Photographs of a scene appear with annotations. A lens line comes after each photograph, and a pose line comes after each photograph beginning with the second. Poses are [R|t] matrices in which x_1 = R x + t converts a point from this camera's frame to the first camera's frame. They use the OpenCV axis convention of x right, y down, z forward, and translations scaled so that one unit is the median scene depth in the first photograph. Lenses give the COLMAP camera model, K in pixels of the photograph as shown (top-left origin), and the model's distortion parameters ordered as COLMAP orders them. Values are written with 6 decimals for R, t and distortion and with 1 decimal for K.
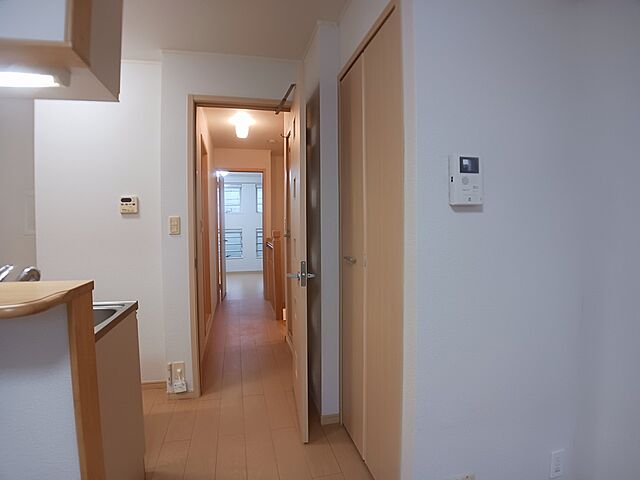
lens RADIAL K [[362.9, 0, 320.0], [0, 362.9, 240.0], [0, 0, 1]] dist [-0.088632, 0.000037]
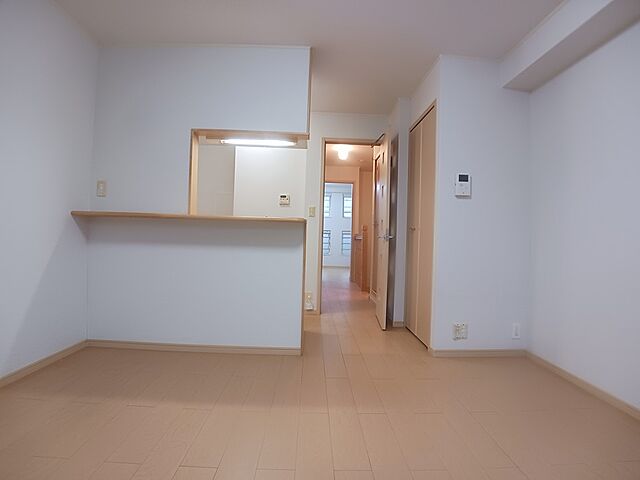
lens RADIAL K [[341.2, 0, 320.4], [0, 341.2, 223.6], [0, 0, 1]] dist [-0.087065, 0.000048]
pose [[0.974307, 0.032750, -0.222829, 0.006660], [-0.049120, 0.996453, -0.068324, 0.124288], [0.219801, 0.077513, 0.972460, -0.577657]]
